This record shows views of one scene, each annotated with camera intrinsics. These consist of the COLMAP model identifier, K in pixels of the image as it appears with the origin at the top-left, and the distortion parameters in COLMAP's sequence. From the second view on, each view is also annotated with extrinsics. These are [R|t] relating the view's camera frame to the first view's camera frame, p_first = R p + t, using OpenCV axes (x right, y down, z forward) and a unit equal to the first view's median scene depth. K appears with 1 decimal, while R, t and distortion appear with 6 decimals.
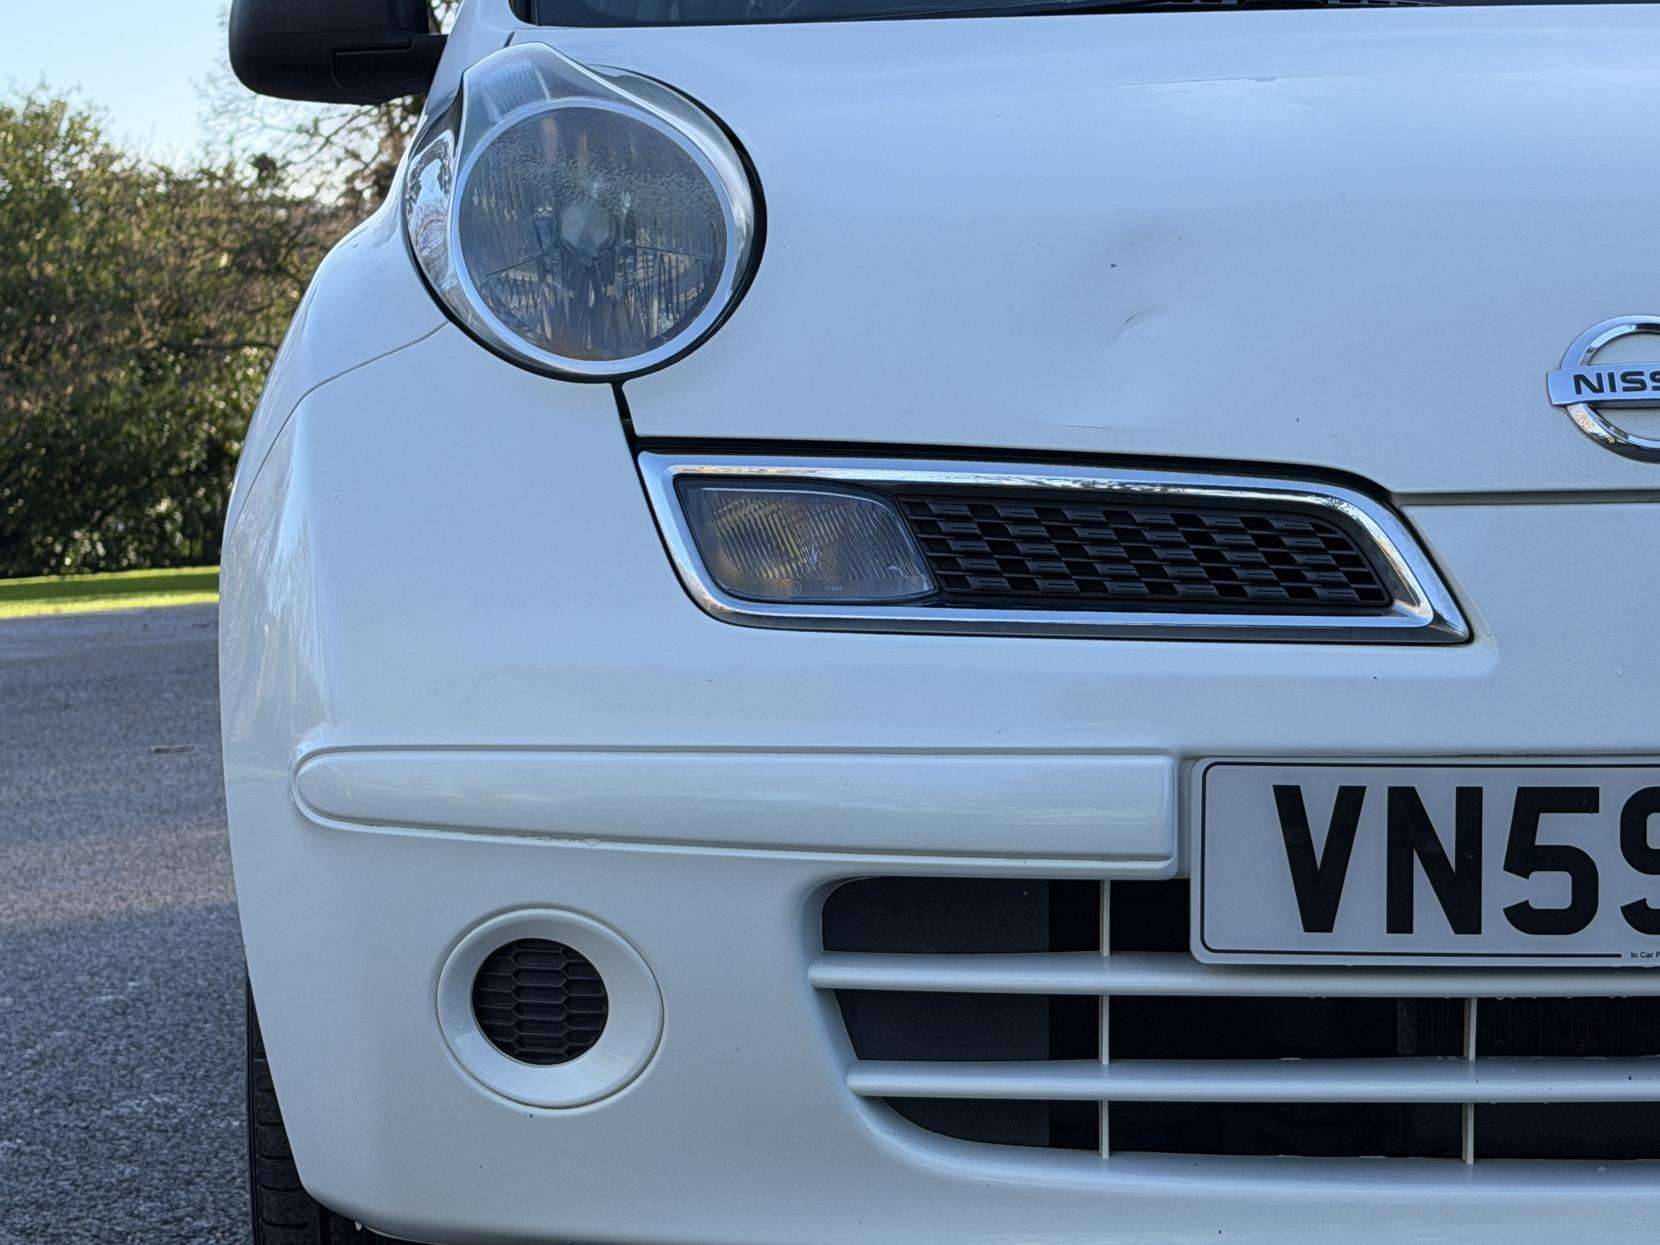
lens RADIAL K [[3689.7, 0, 837.1], [0, 3689.7, 627.1], [0, 0, 1]] dist [0.167301, 0.000000]
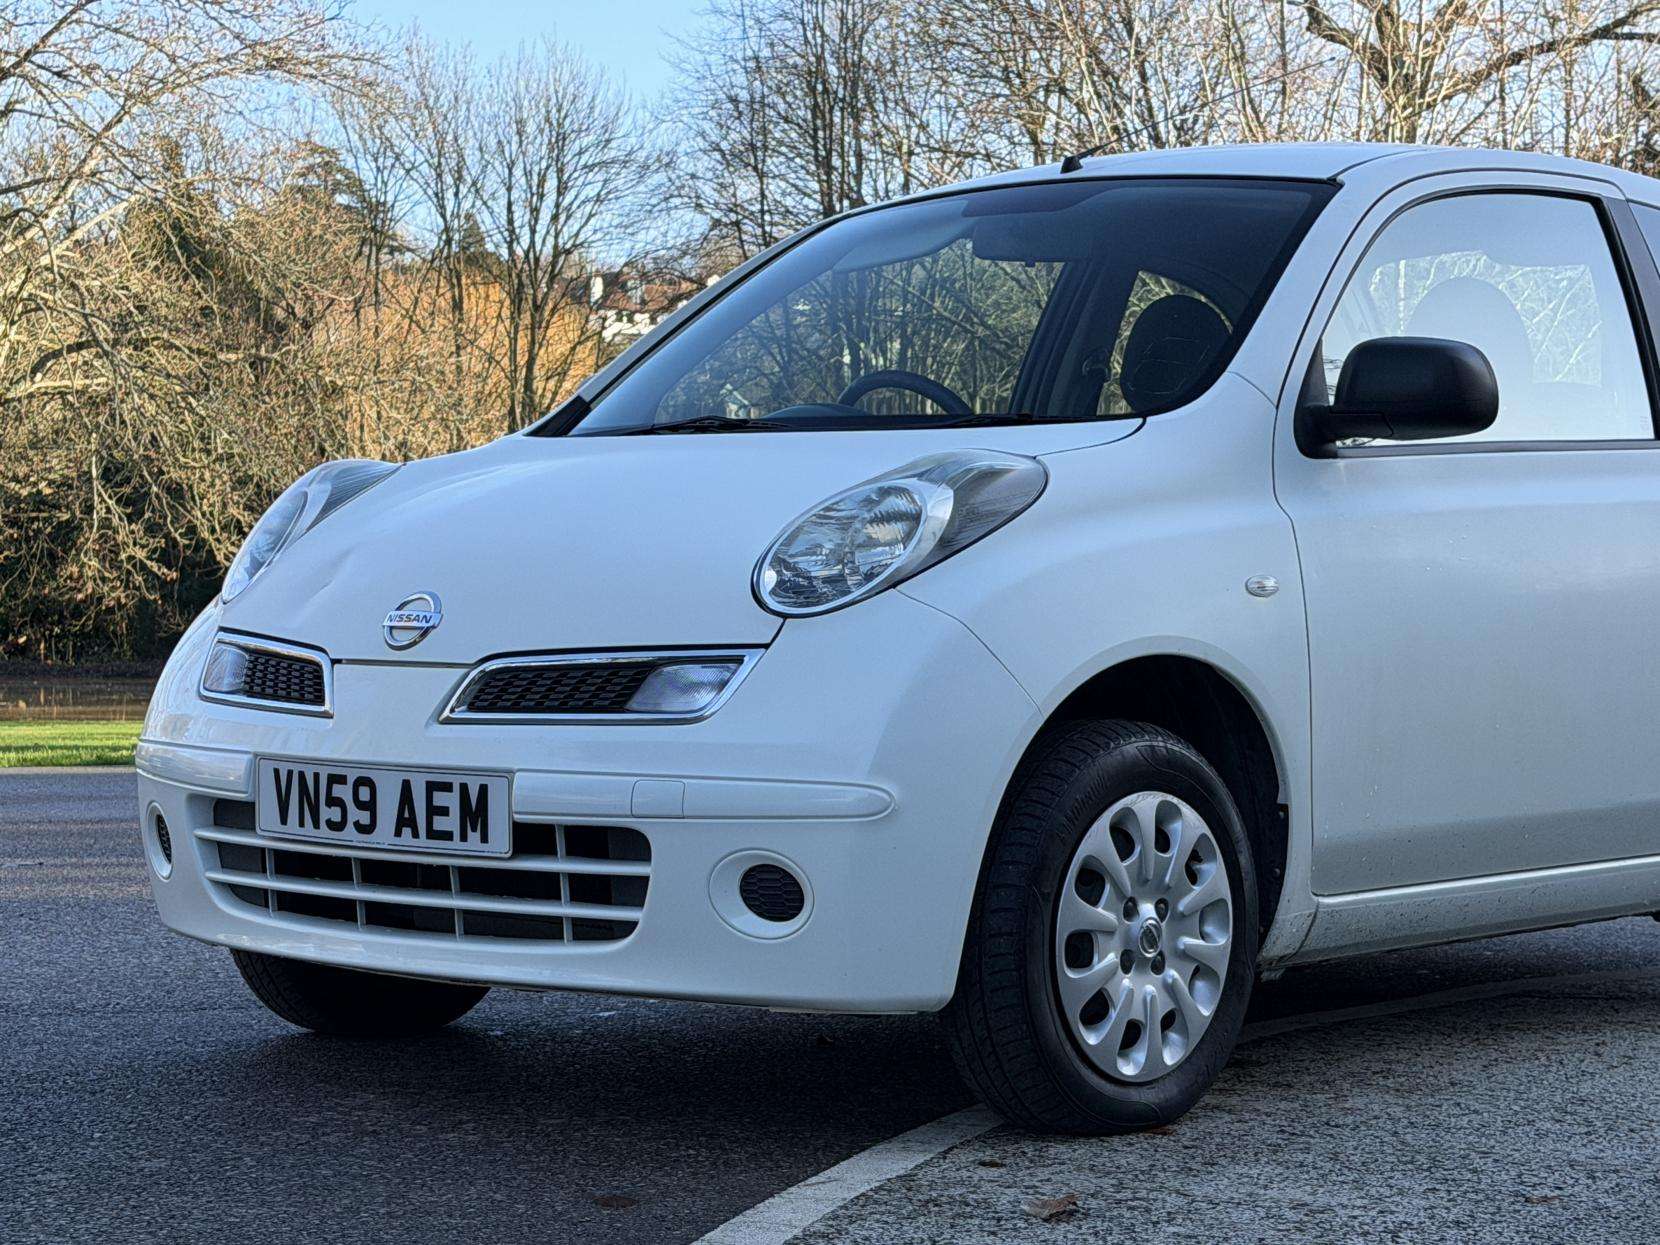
lens RADIAL K [[3689.7, 0, 833.0], [0, 3689.7, 620.1], [0, 0, 1]] dist [0.167301, 0.000000]
pose [[0.699138, 0.025191, -0.714543, 2.220803], [-0.049740, 0.998672, -0.013459, -0.045392], [0.713254, 0.044951, 0.699462, -0.547902]]
